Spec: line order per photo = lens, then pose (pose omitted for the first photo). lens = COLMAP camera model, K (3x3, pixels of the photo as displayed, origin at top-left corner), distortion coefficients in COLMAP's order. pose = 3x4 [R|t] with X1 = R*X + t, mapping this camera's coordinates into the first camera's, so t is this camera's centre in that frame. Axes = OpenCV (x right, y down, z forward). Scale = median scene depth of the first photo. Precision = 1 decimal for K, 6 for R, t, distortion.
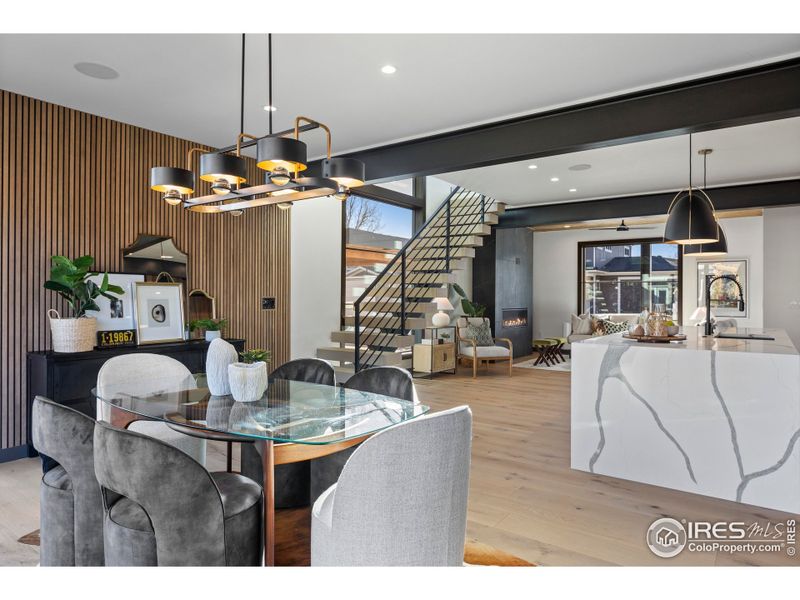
lens RADIAL K [[497.8, 0, 404.7], [0, 497.8, 296.4], [0, 0, 1]] dist [-0.005823, -0.001707]
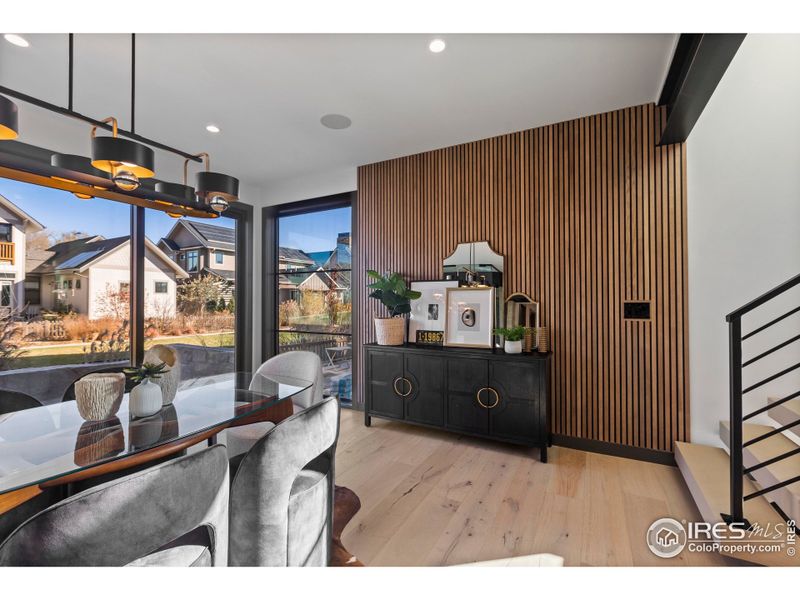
lens RADIAL K [[353.7, 0, 404.1], [0, 353.7, 295.6], [0, 0, 1]] dist [0.000769, 0.000316]
pose [[0.134815, -0.016596, -0.990732, 0.127637], [0.003581, 0.999861, -0.016262, 0.000136], [0.990864, -0.001356, 0.134856, 0.472430]]
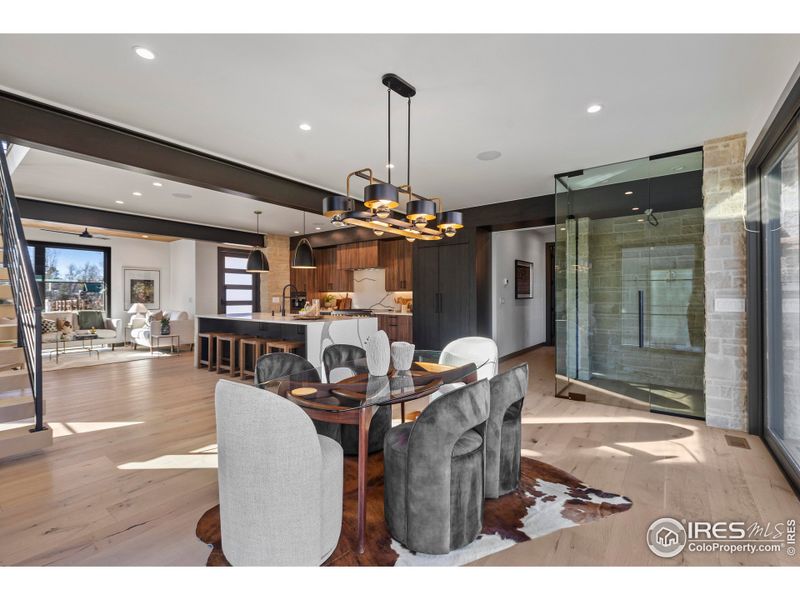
lens RADIAL K [[356.8, 0, 404.4], [0, 356.8, 296.4], [0, 0, 1]] dist [-0.000326, -0.000105]
pose [[0.013669, -0.005228, 0.999893, -0.437852], [0.001039, 0.999986, 0.005214, -0.002012], [-0.999906, 0.000967, 0.013674, 0.317972]]
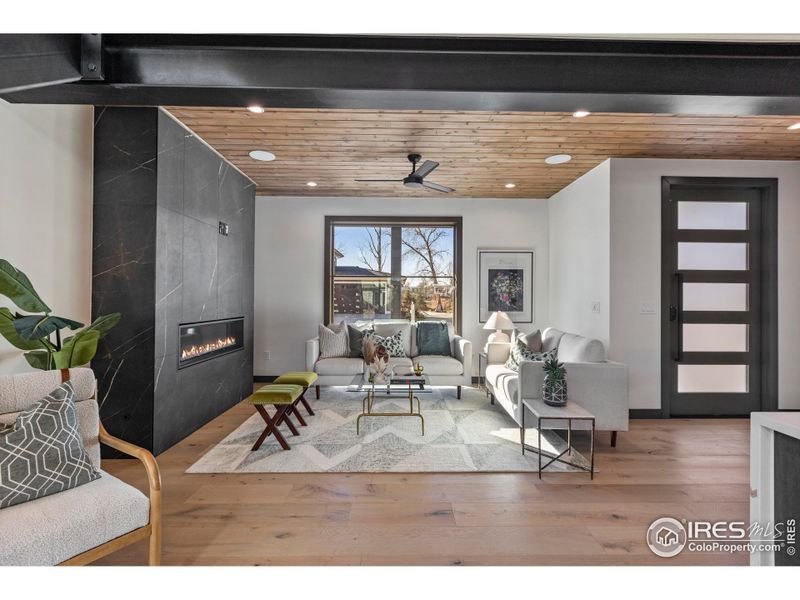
lens RADIAL K [[356.8, 0, 404.4], [0, 356.8, 296.4], [0, 0, 1]] dist [-0.000326, -0.000105]
pose [[0.802025, 0.002880, 0.597284, 0.215938], [-0.002460, 0.999996, -0.001518, 0.000378], [-0.597285, -0.000252, 0.802029, 0.806199]]
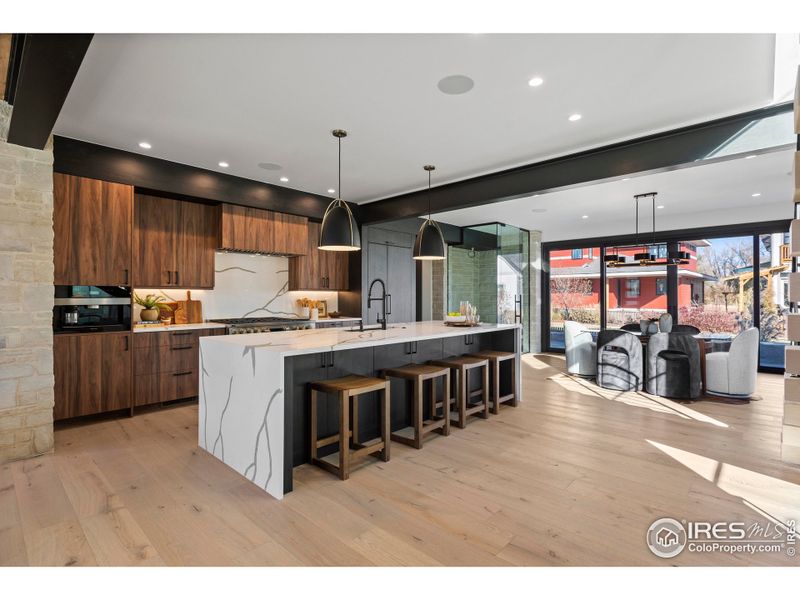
lens RADIAL K [[399.3, 0, 399.6], [0, 399.3, 297.3], [0, 0, 1]] dist [-0.000241, 0.000043]
pose [[-0.992391, -0.007286, 0.122913, 0.281346], [-0.007146, 0.999973, 0.001580, -0.000046], [-0.122921, 0.000690, -0.992416, 1.162587]]
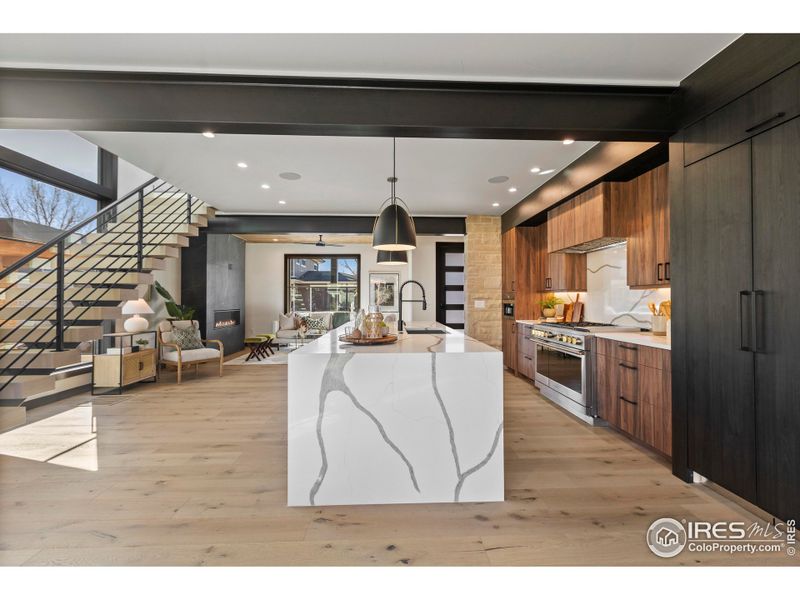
lens RADIAL K [[353.7, 0, 404.1], [0, 353.7, 295.6], [0, 0, 1]] dist [0.000769, 0.000316]
pose [[0.783959, 0.000953, 0.620812, 0.058584], [0.004364, 0.999966, -0.007045, 0.000194], [-0.620798, 0.008232, 0.783928, 0.202691]]
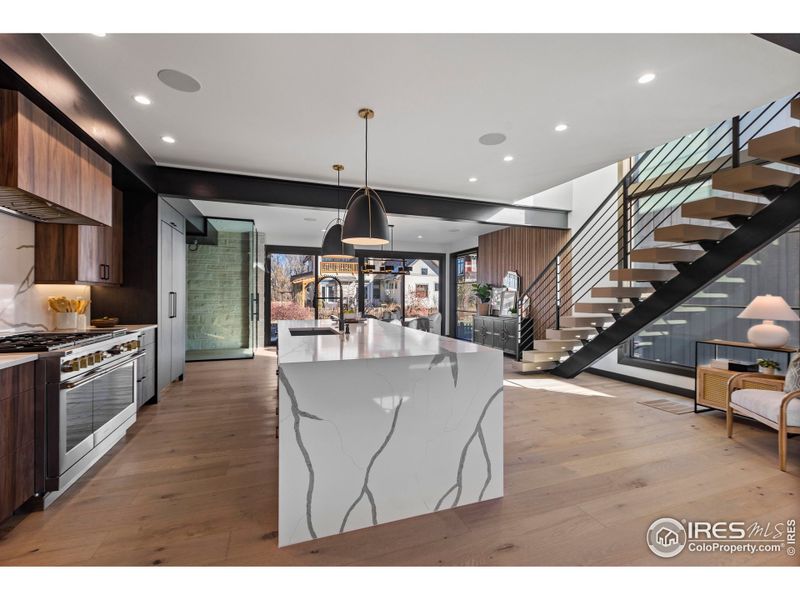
lens RADIAL K [[358.2, 0, 409.9], [0, 358.2, 297.1], [0, 0, 1]] dist [-0.000839, -0.000001]
pose [[-0.548755, -0.003326, -0.835977, 0.719764], [-0.004224, 0.999990, -0.001206, 0.003278], [0.835973, 0.002870, -0.548764, 0.942290]]
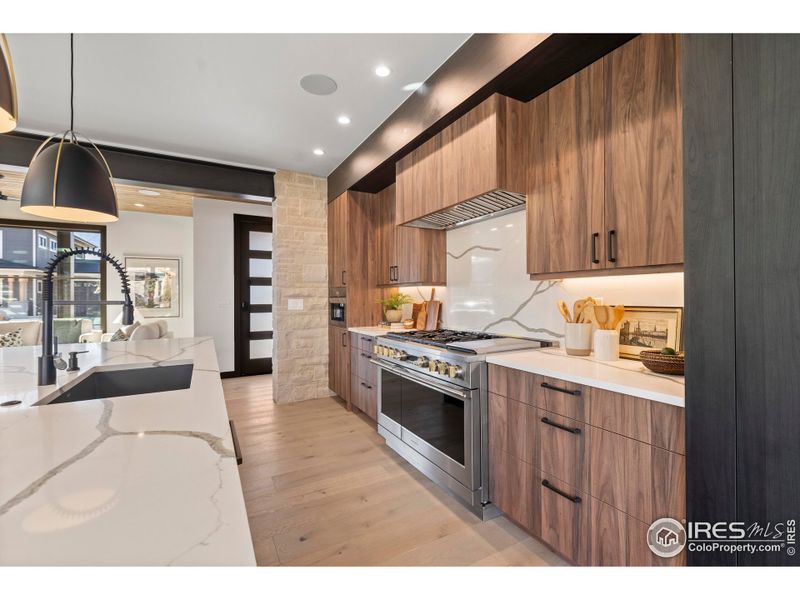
lens RADIAL K [[360.2, 0, 404.2], [0, 360.2, 295.2], [0, 0, 1]] dist [-0.000682, 0.000002]
pose [[0.420269, -0.002793, 0.907395, 0.277341], [0.006290, 0.999980, 0.000165, 0.001480], [-0.907378, 0.005638, 0.420278, 0.354938]]
